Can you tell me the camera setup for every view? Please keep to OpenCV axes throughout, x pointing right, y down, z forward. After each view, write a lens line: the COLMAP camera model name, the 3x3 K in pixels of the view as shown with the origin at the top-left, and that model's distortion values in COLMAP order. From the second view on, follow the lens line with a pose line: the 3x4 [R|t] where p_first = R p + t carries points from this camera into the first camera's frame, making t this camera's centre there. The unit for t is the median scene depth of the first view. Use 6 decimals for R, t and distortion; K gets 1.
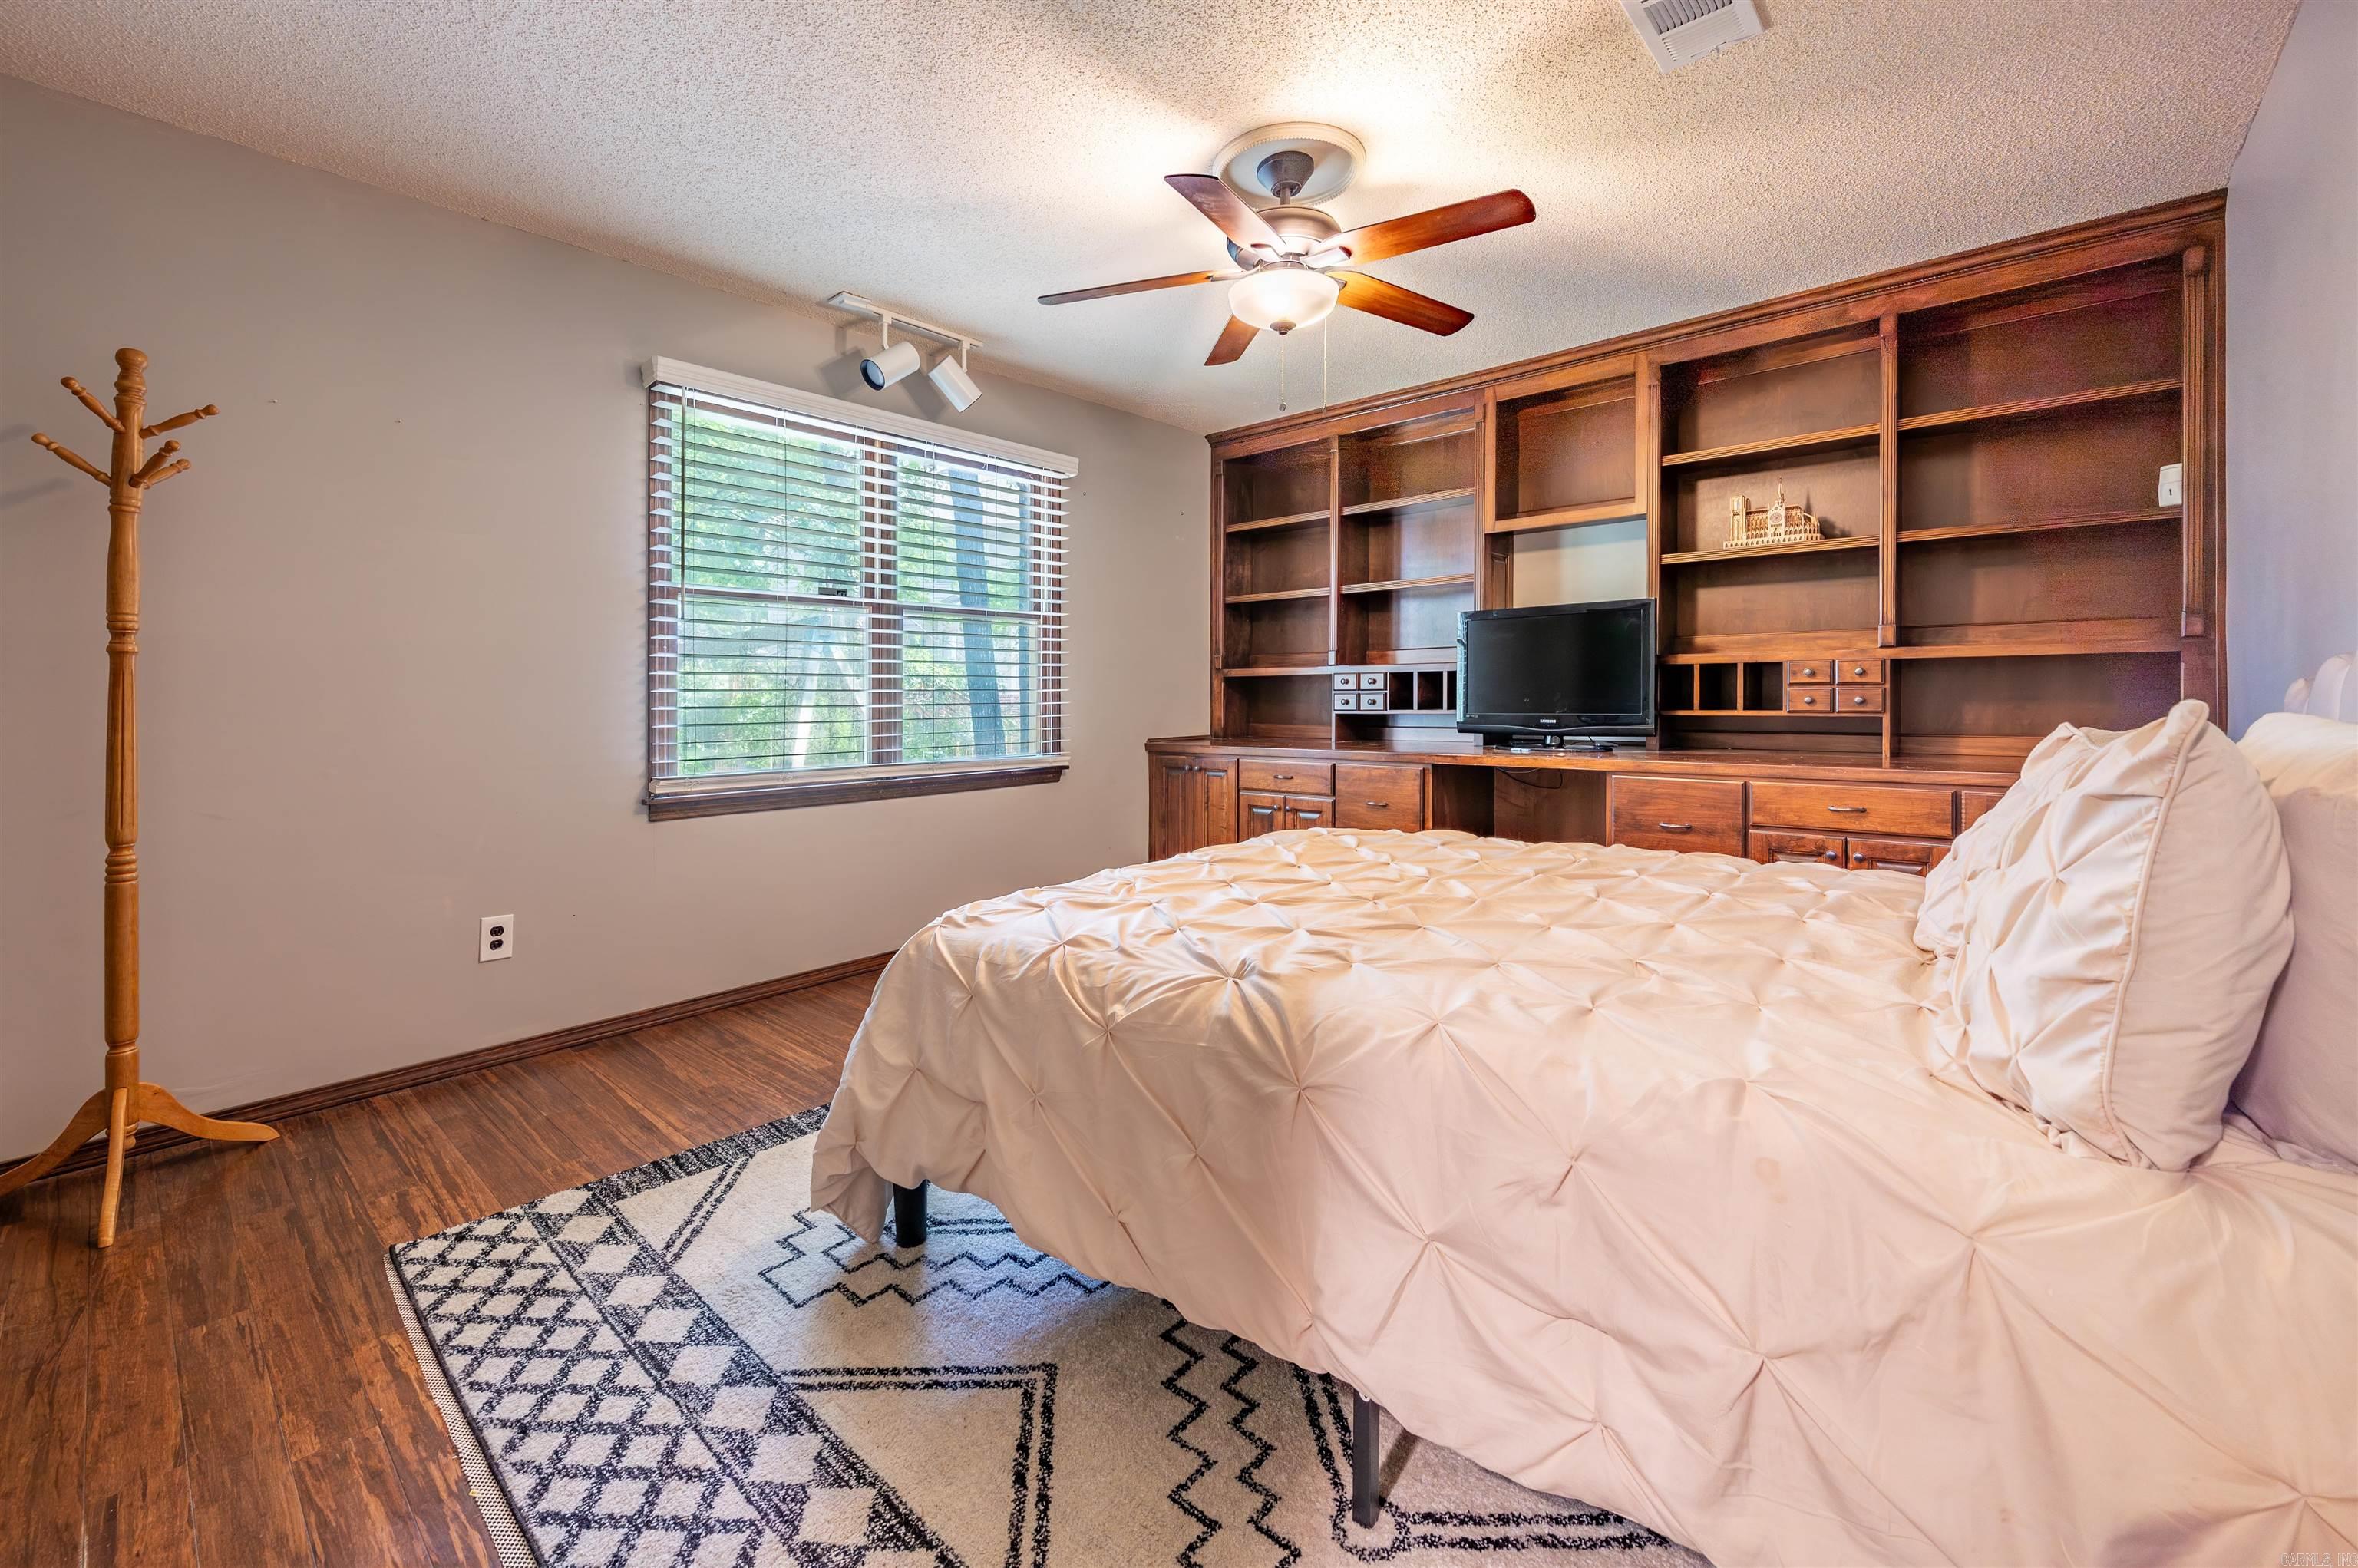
lens RADIAL K [[967.5, 0, 1176.9], [0, 967.5, 709.4], [0, 0, 1]] dist [-0.002048, -0.000117]
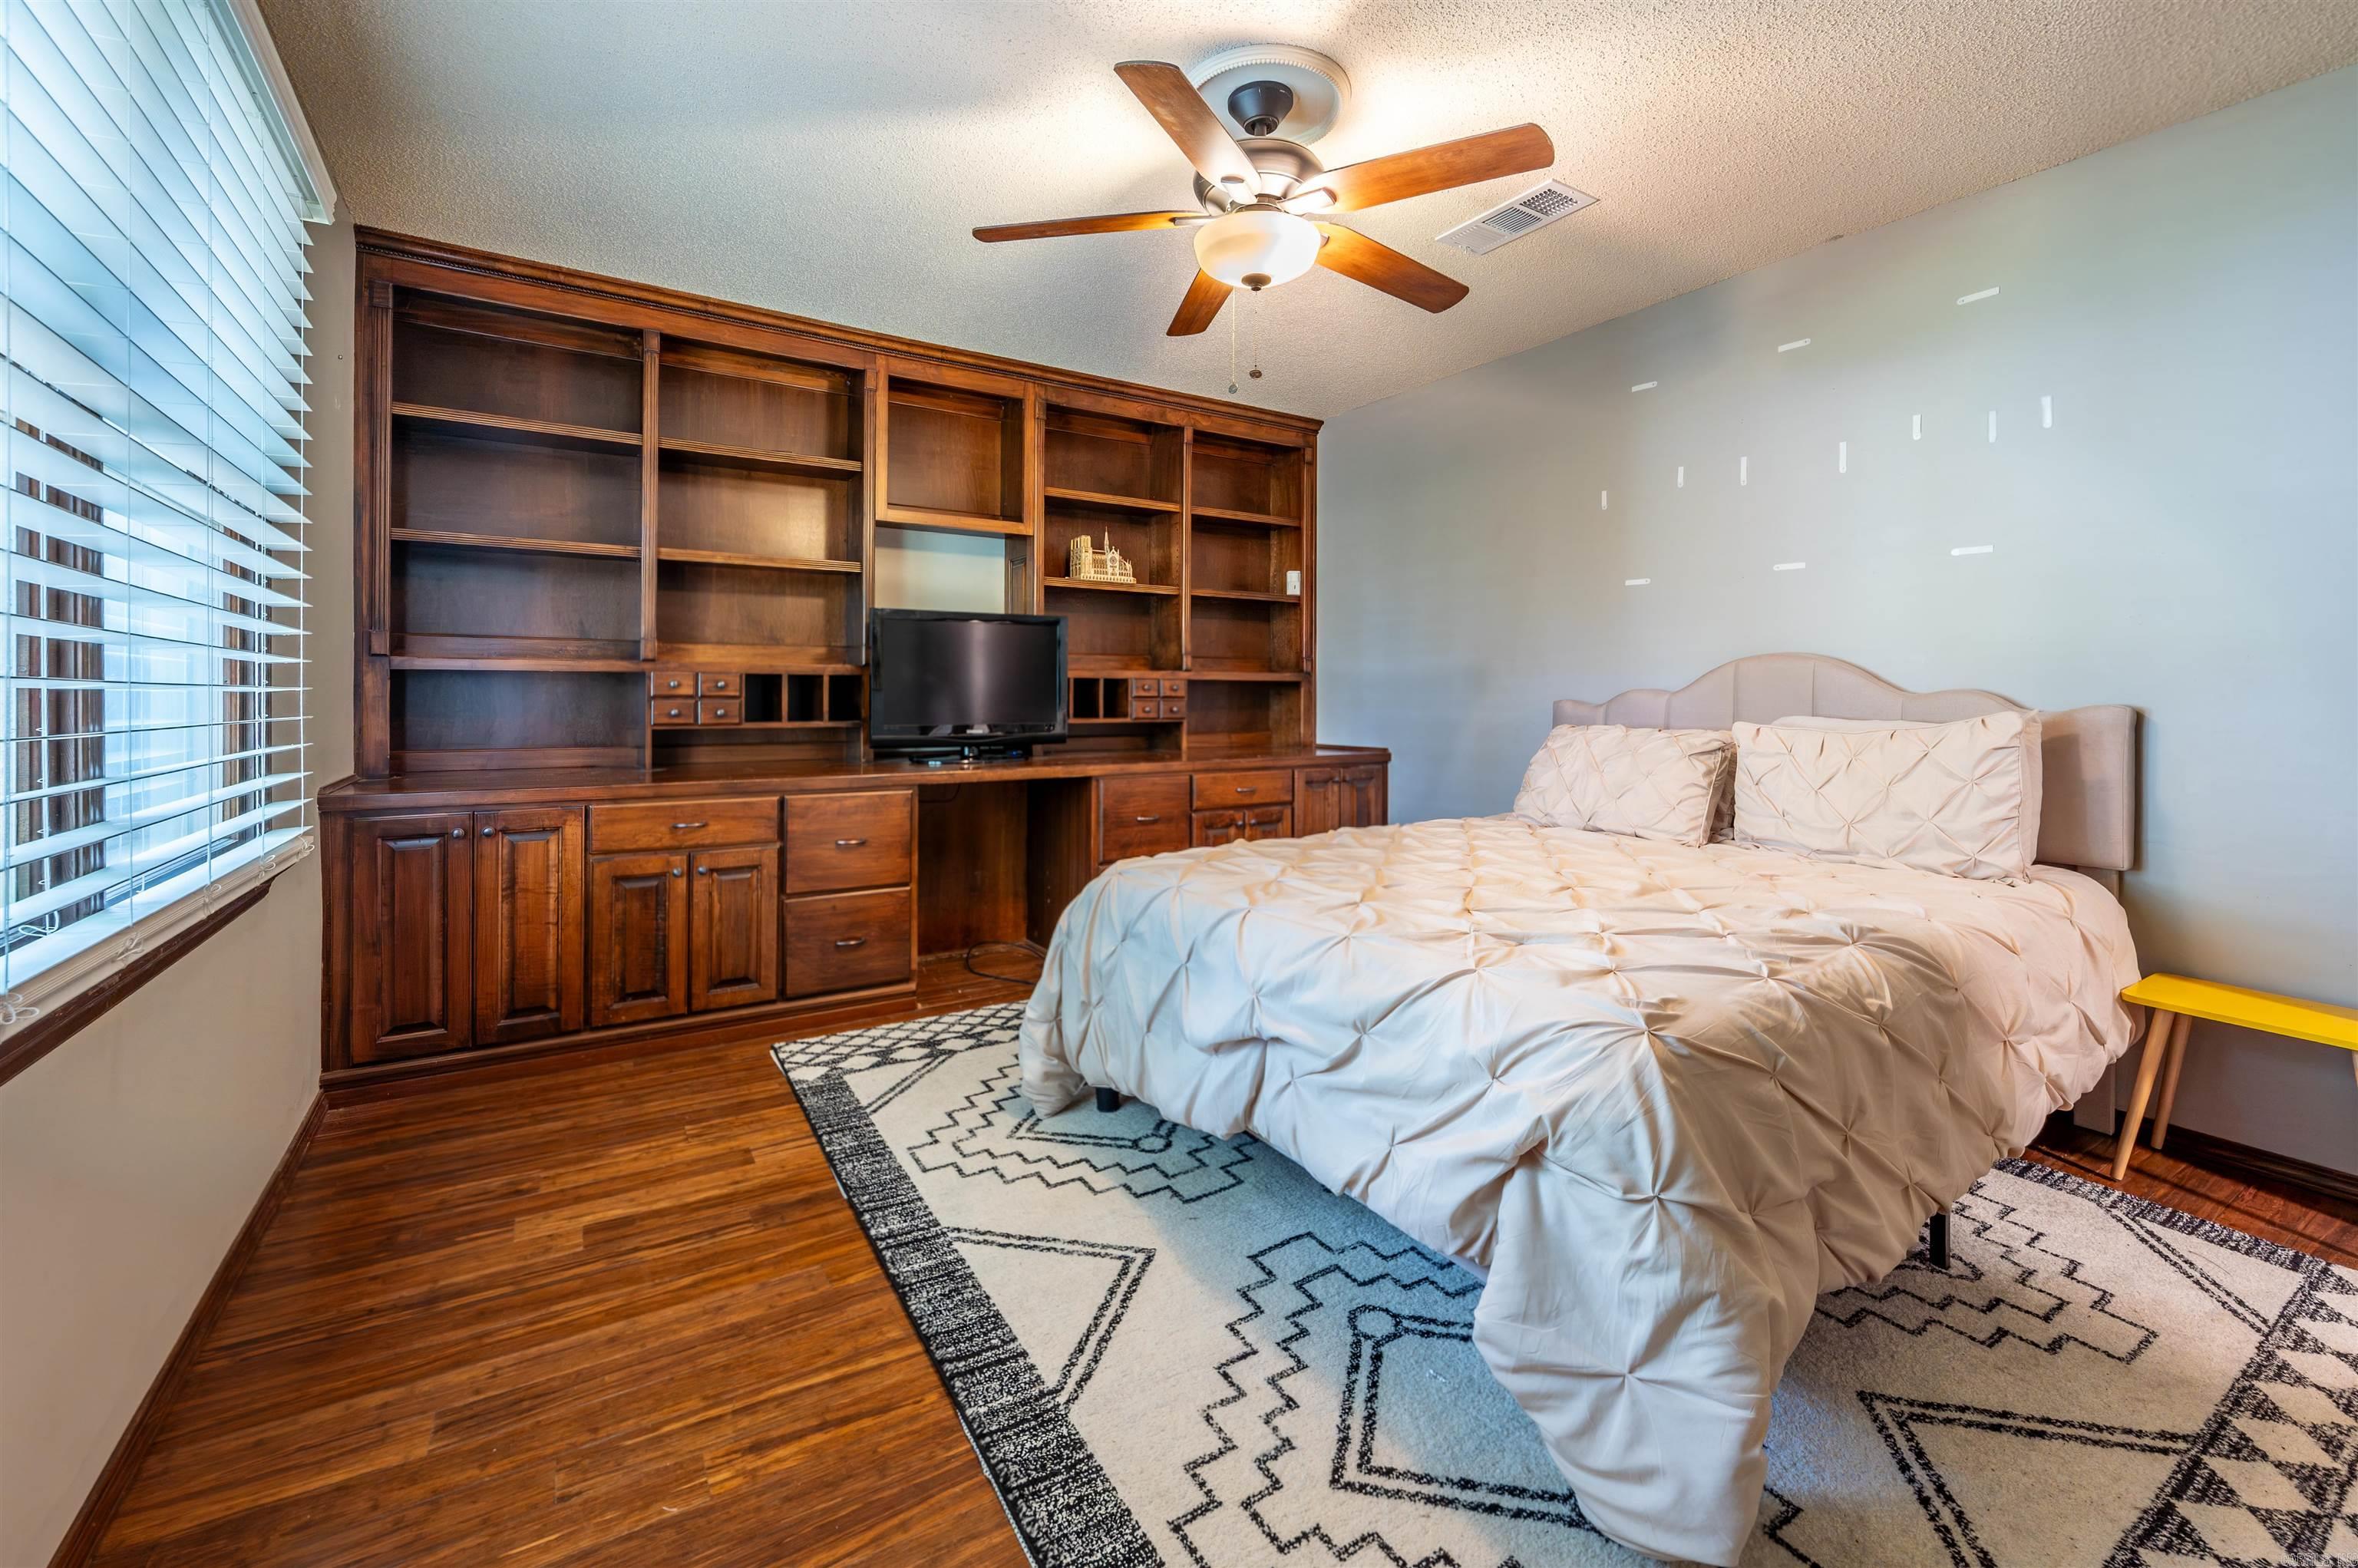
lens RADIAL K [[967.5, 0, 1176.9], [0, 967.5, 709.4], [0, 0, 1]] dist [-0.002048, -0.000117]
pose [[0.277936, 0.000067, 0.960600, -0.581801], [0.012848, 0.999910, -0.003787, -0.004756], [-0.960514, 0.013395, 0.277910, 0.644002]]
